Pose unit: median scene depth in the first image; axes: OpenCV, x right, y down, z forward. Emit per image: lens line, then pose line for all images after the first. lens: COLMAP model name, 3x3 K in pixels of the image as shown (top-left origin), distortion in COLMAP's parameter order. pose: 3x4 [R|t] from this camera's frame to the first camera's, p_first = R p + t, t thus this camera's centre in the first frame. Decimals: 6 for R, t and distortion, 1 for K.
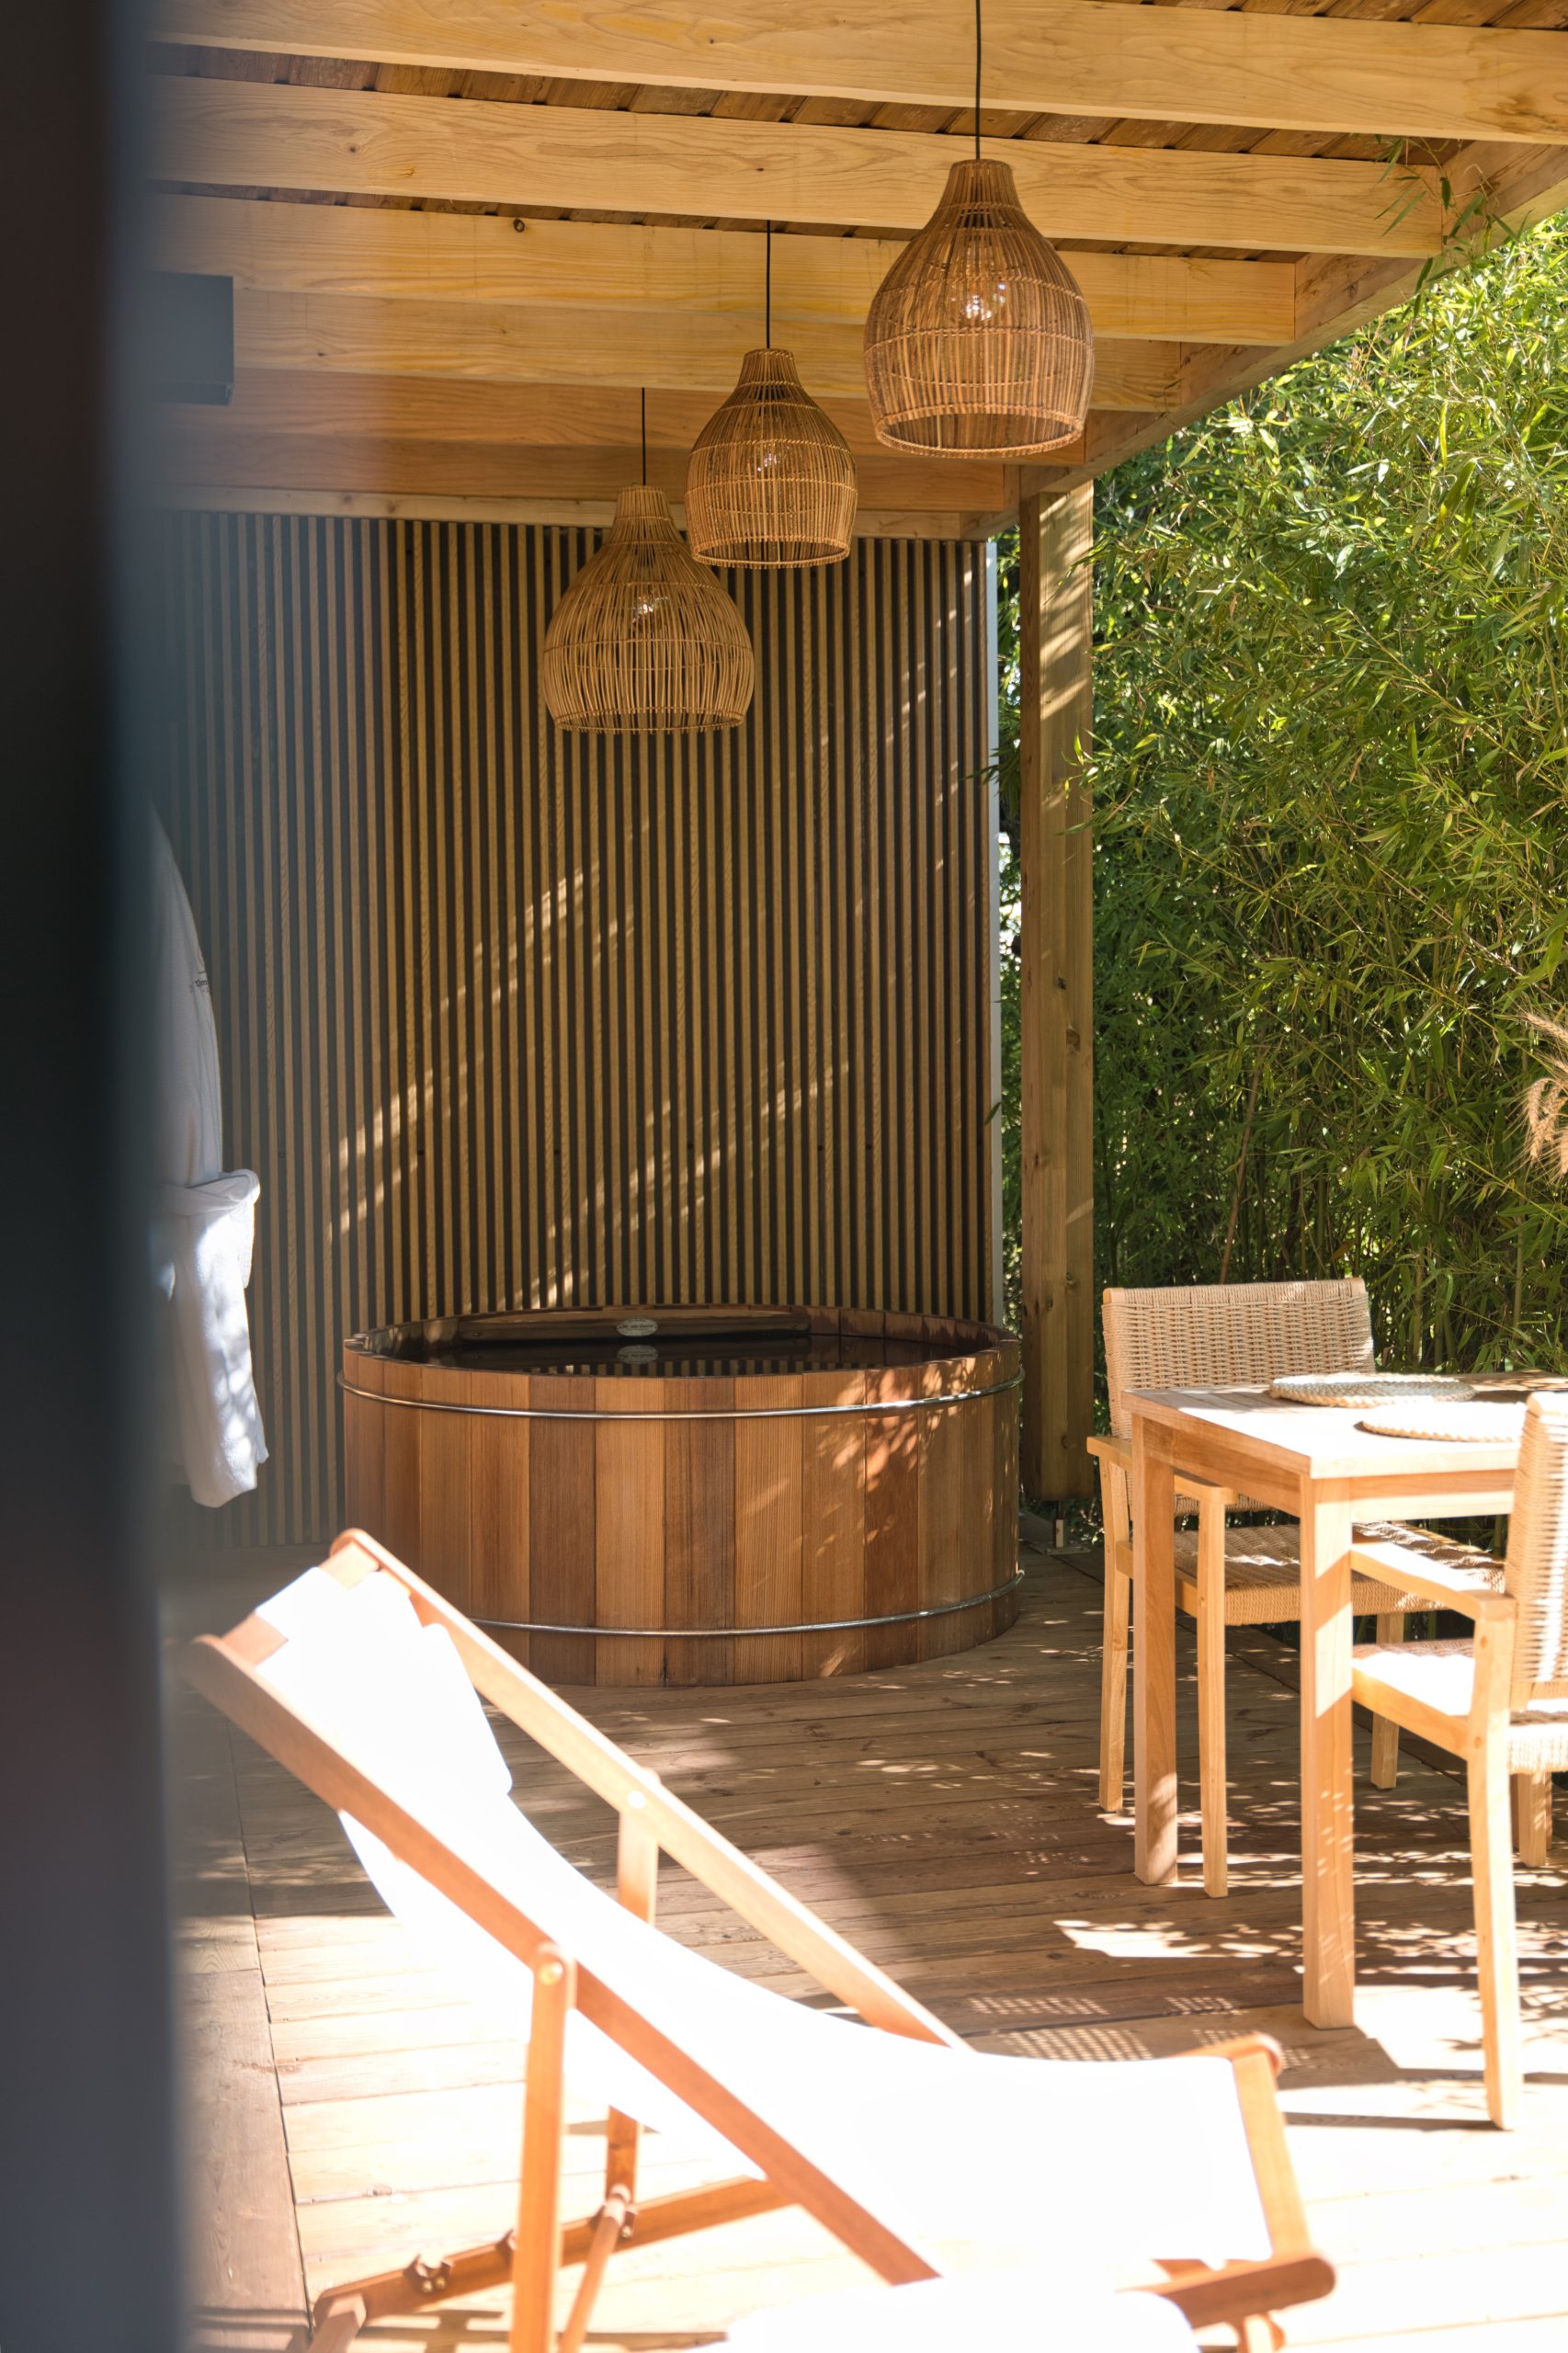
lens RADIAL K [[2982.9, 0, 780.1], [0, 2982.9, 1207.2], [0, 0, 1]] dist [-0.021730, 0.382682]
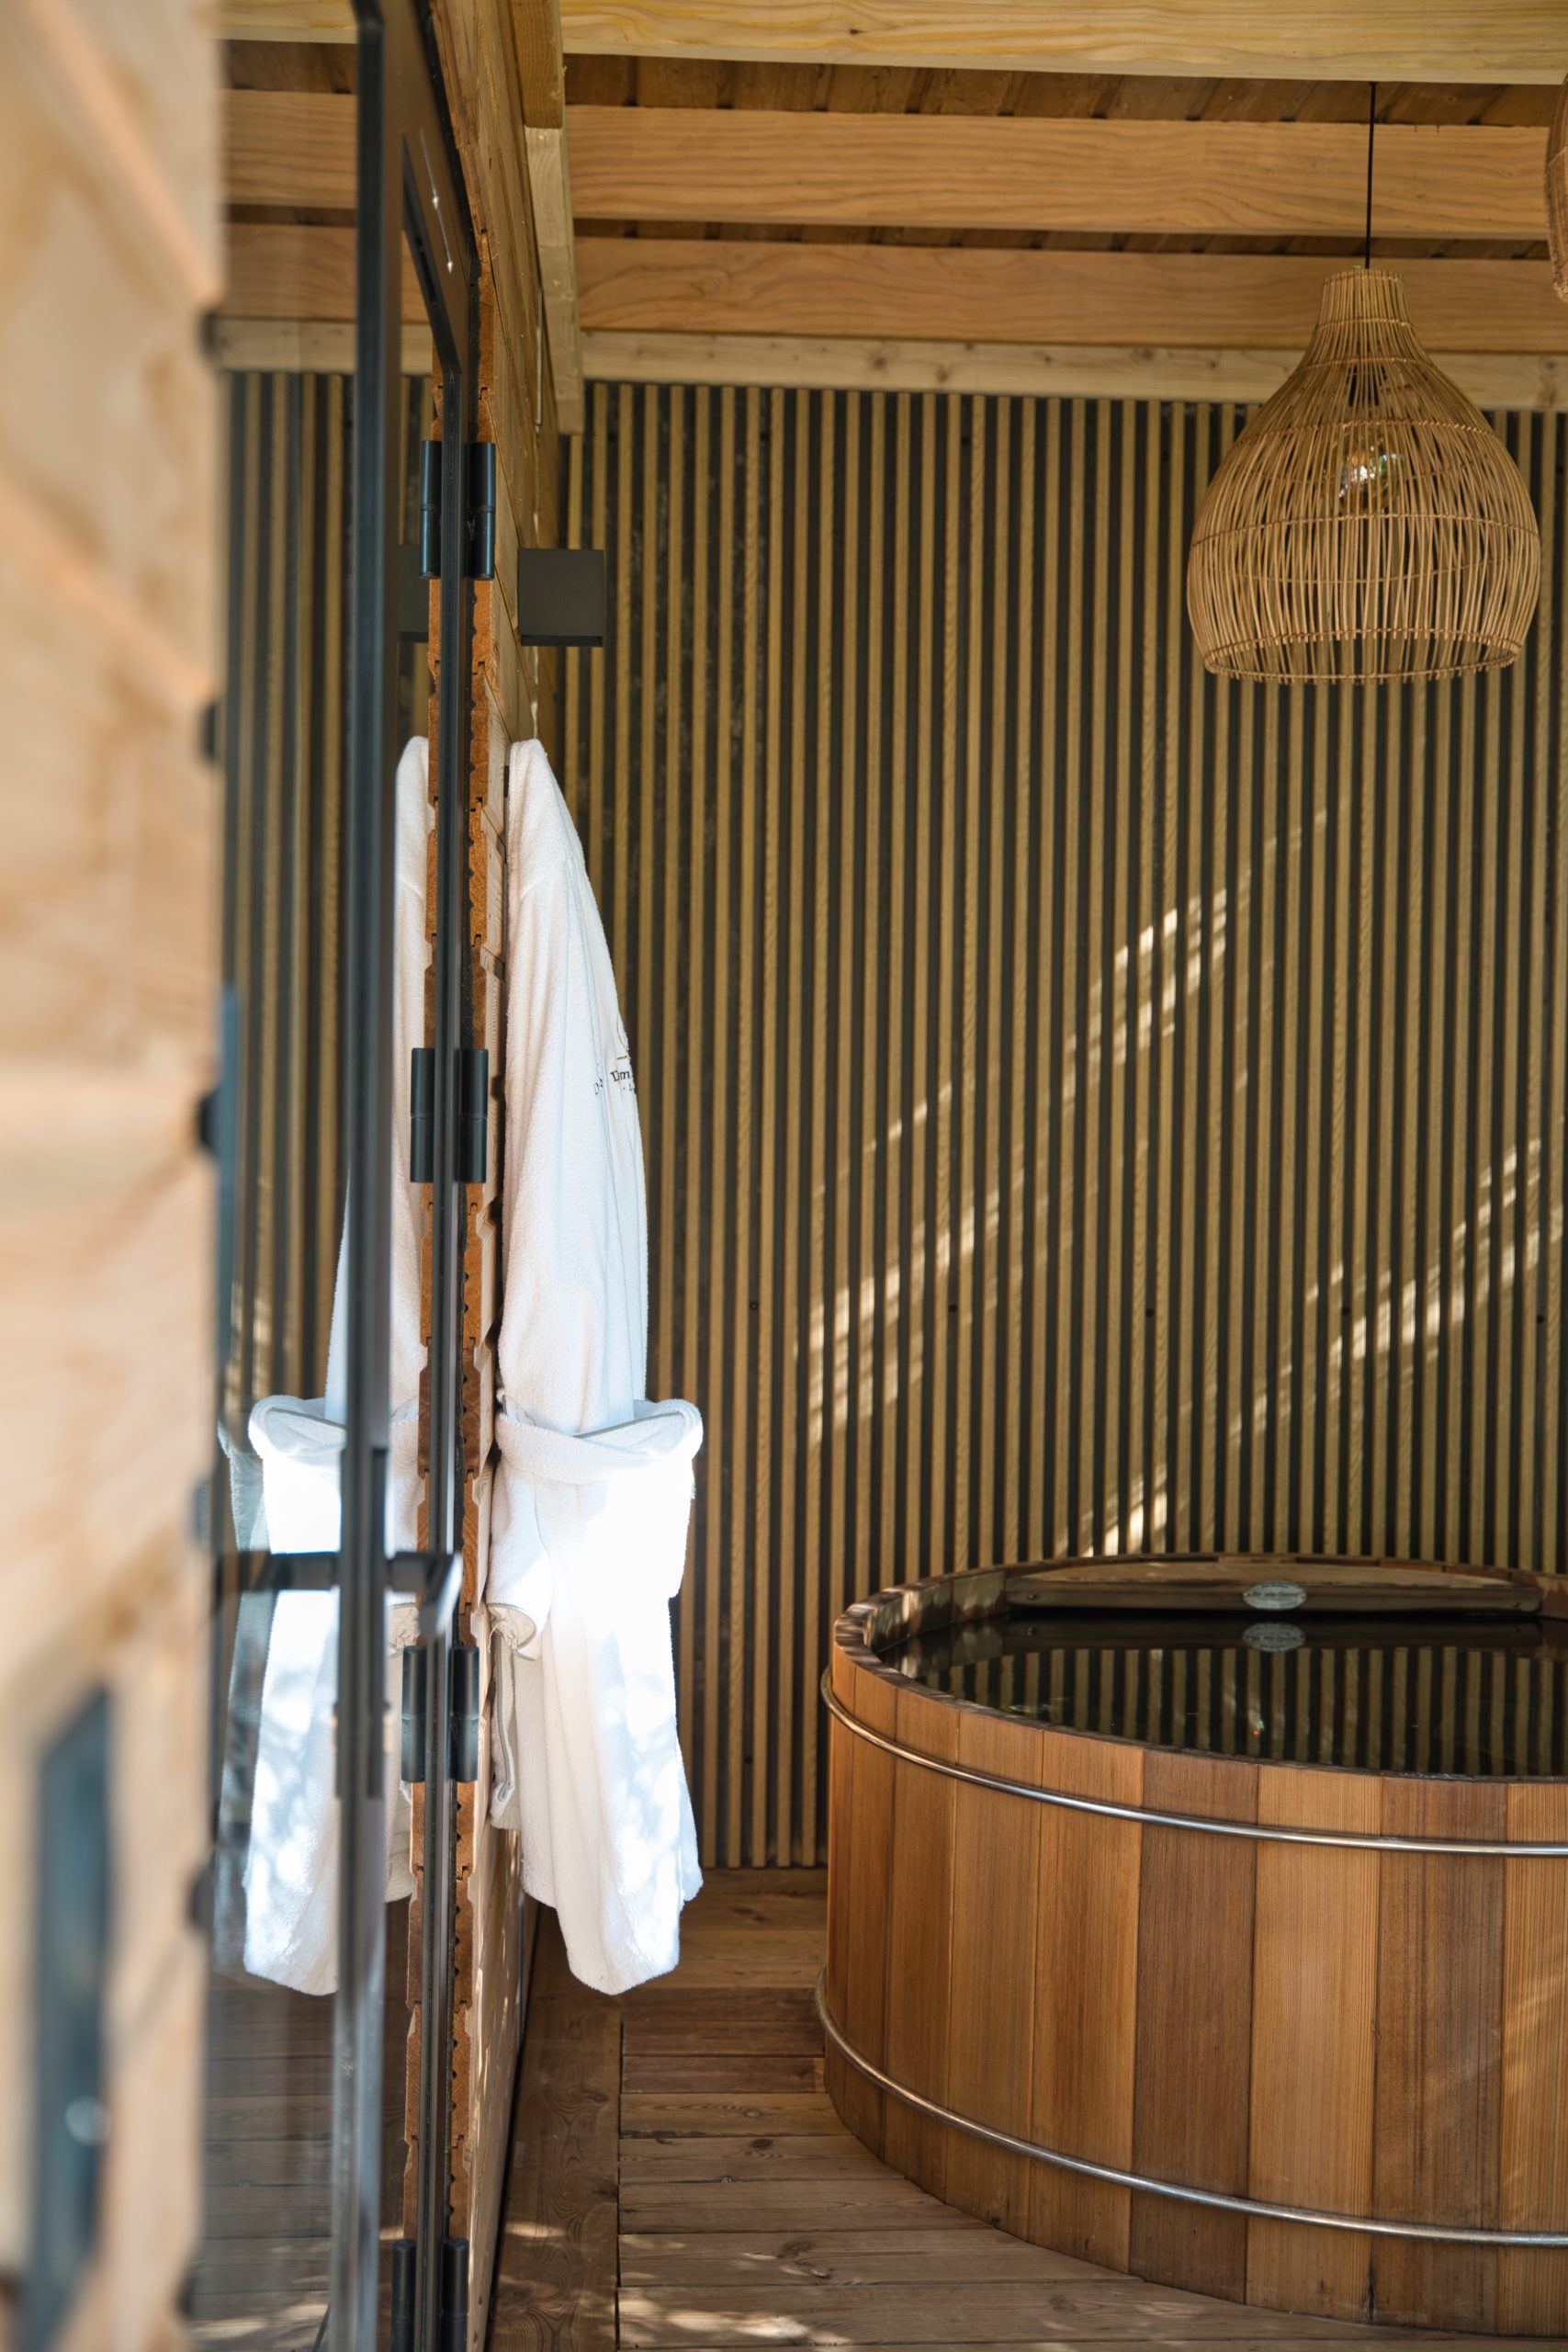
lens RADIAL K [[2981.4, 0, 780.1], [0, 2981.4, 1206.7], [0, 0, 1]] dist [-0.021730, 0.382682]
pose [[0.986091, 0.031275, -0.163238, -0.061435], [-0.033720, 0.999357, -0.012225, -0.041073], [0.162751, 0.017559, 0.986511, 0.399799]]
